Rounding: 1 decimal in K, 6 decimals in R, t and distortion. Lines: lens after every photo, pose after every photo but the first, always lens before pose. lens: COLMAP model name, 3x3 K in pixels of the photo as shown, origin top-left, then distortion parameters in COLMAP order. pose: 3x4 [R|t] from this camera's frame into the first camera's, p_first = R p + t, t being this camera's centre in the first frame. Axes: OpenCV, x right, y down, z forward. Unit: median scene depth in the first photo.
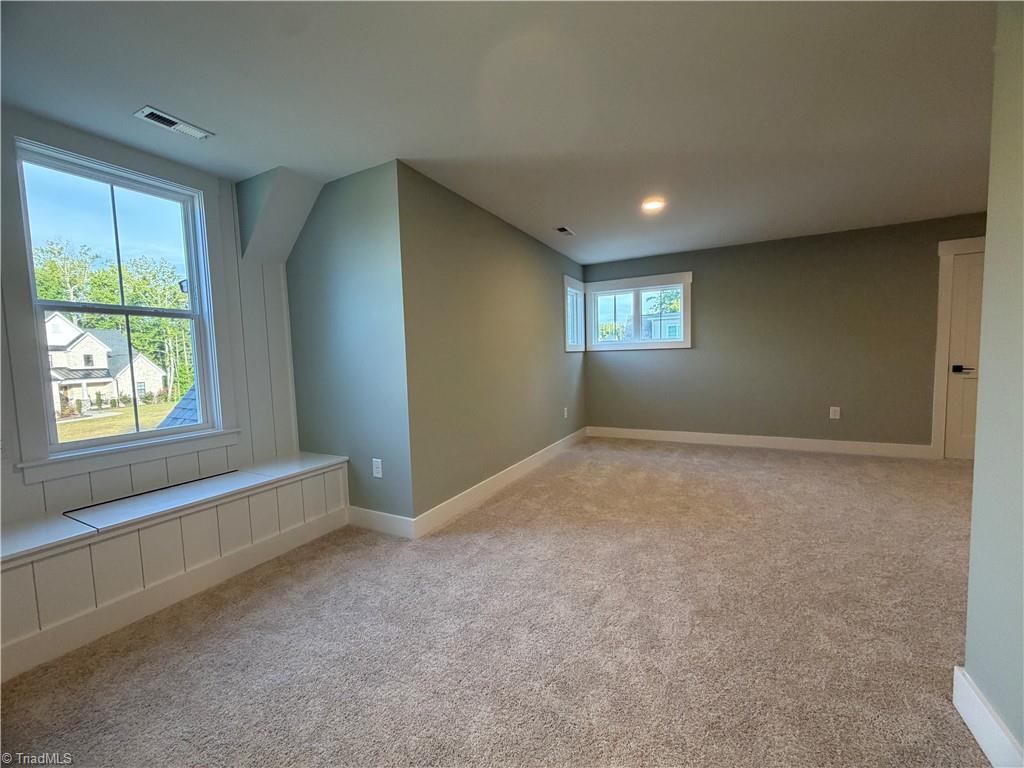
lens RADIAL K [[409.5, 0, 514.1], [0, 409.5, 383.5], [0, 0, 1]] dist [-0.002213, -0.000417]
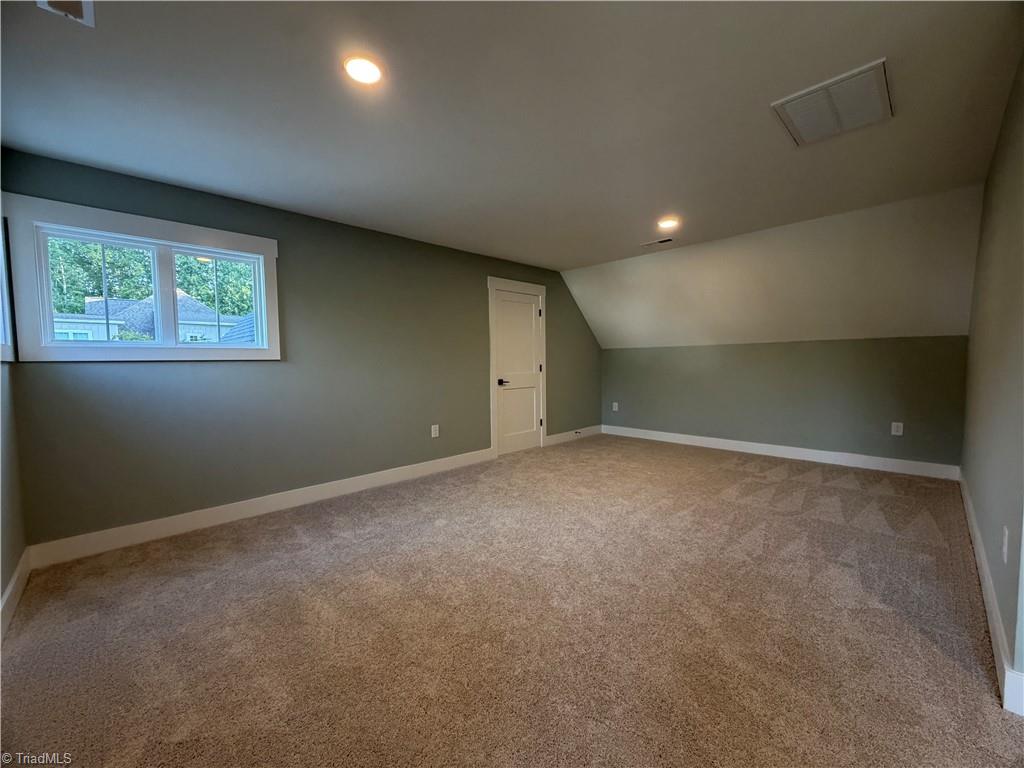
lens RADIAL K [[409.5, 0, 508.5], [0, 409.5, 382.5], [0, 0, 1]] dist [-0.002213, -0.000417]
pose [[0.318608, -0.020573, 0.947663, -0.072322], [0.076723, 0.997044, -0.004150, -0.027370], [-0.944776, 0.074030, 0.319244, 0.576855]]
